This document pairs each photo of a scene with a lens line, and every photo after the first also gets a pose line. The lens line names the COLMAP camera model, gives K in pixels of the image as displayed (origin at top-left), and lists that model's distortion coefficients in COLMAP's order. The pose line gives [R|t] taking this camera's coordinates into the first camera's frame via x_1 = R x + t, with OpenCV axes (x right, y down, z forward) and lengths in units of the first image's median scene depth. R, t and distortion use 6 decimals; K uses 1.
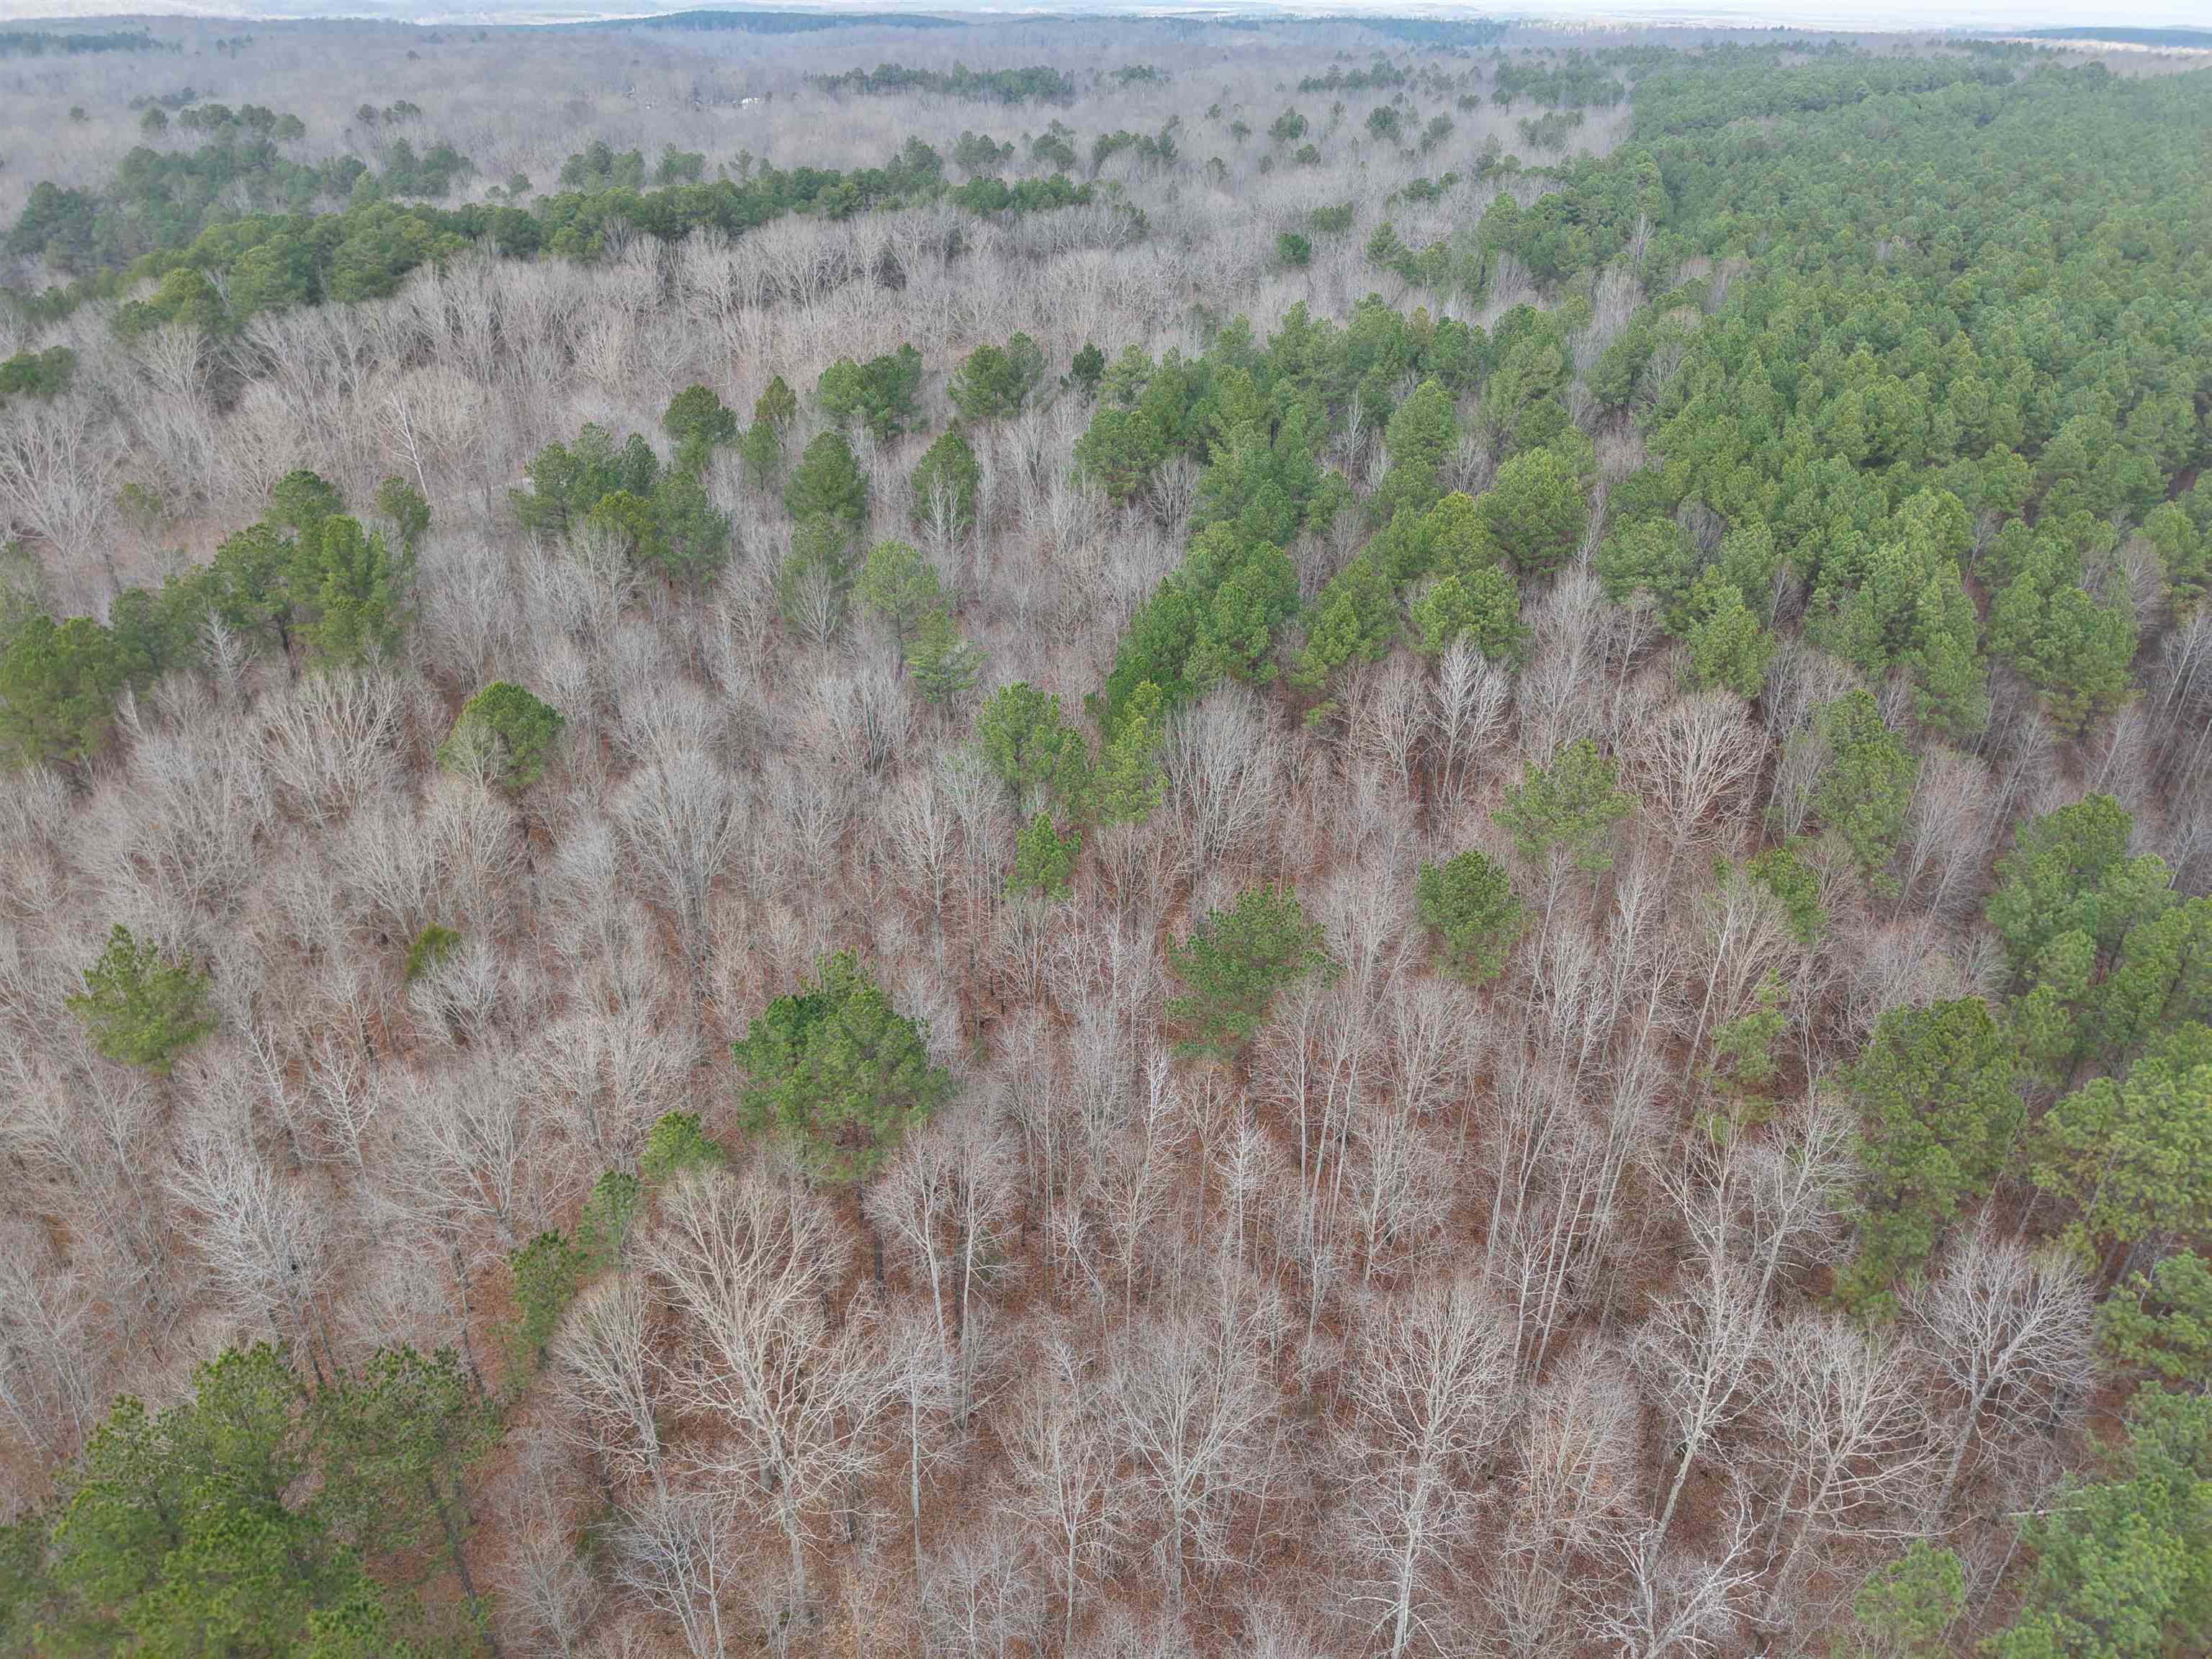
lens RADIAL K [[1543.1, 0, 1106.0], [0, 1543.1, 829.5], [0, 0, 1]] dist [0.000185, -0.000156]
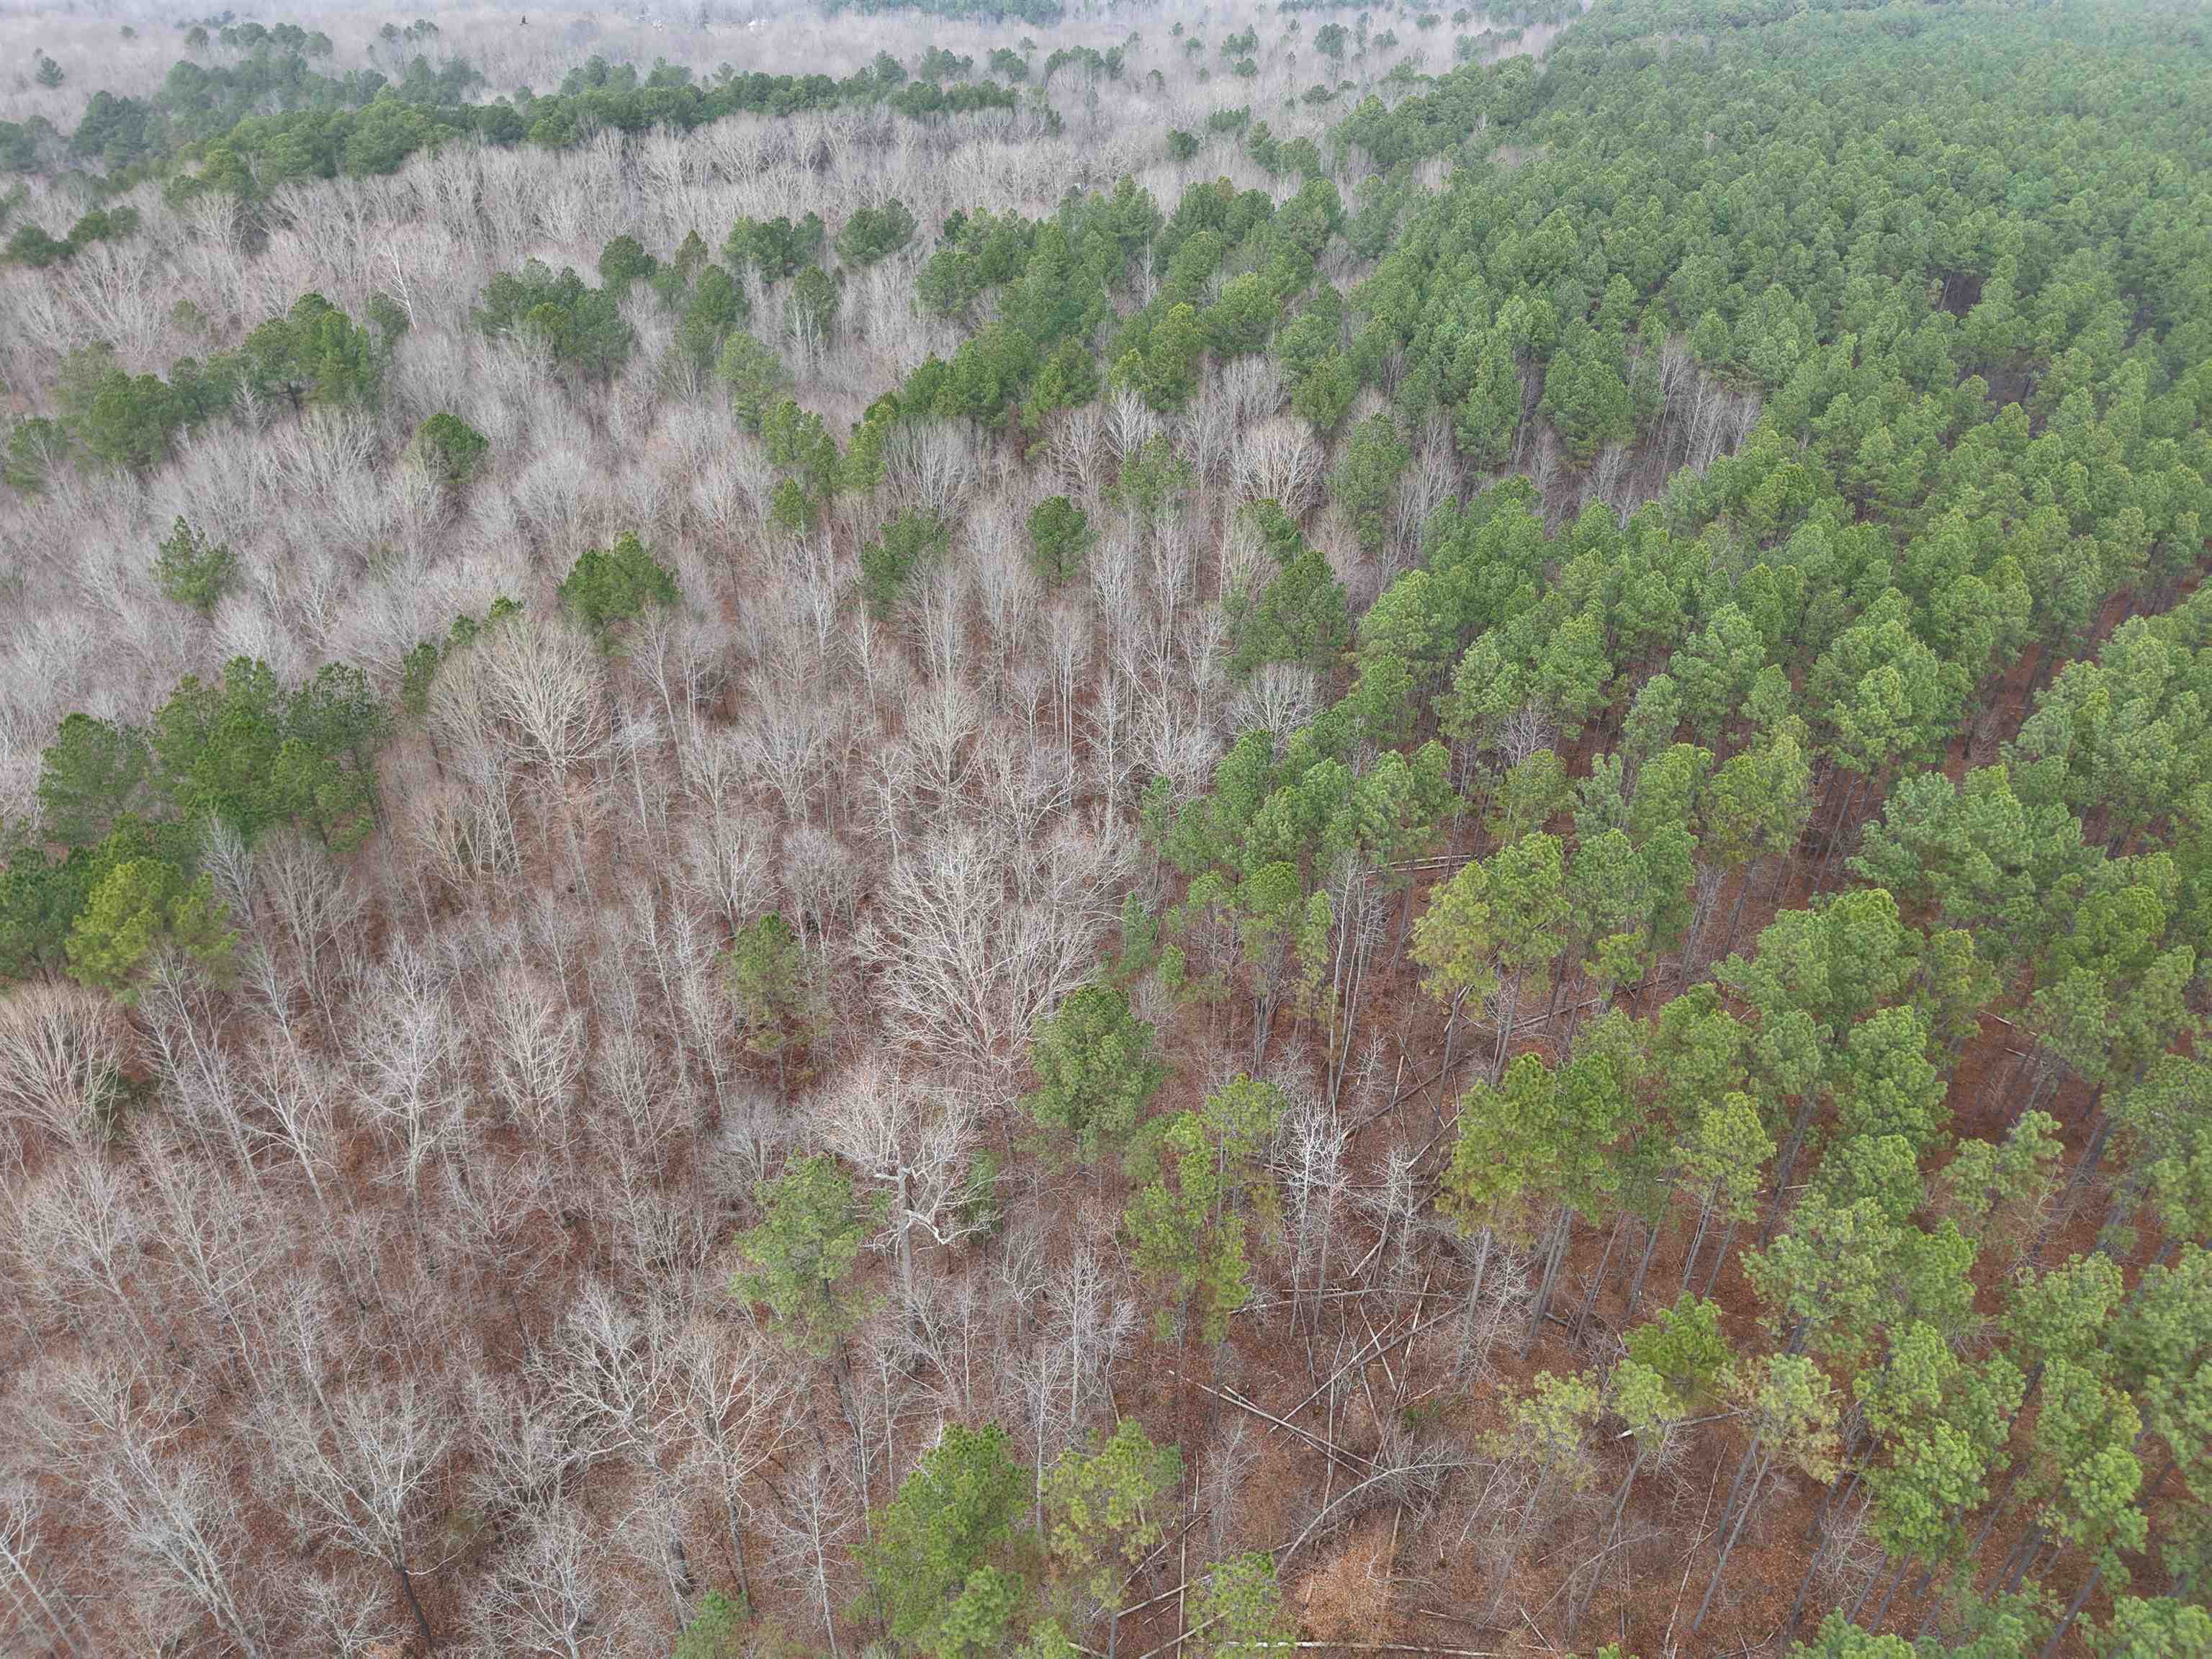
lens RADIAL K [[1555.3, 0, 1106.0], [0, 1555.3, 829.5], [0, 0, 1]] dist [-0.002789, -0.002928]
pose [[0.999614, 0.013133, -0.024498, 0.138470], [-0.012290, 0.999338, 0.034238, 0.124938], [0.024931, -0.033923, 0.999113, -0.227260]]
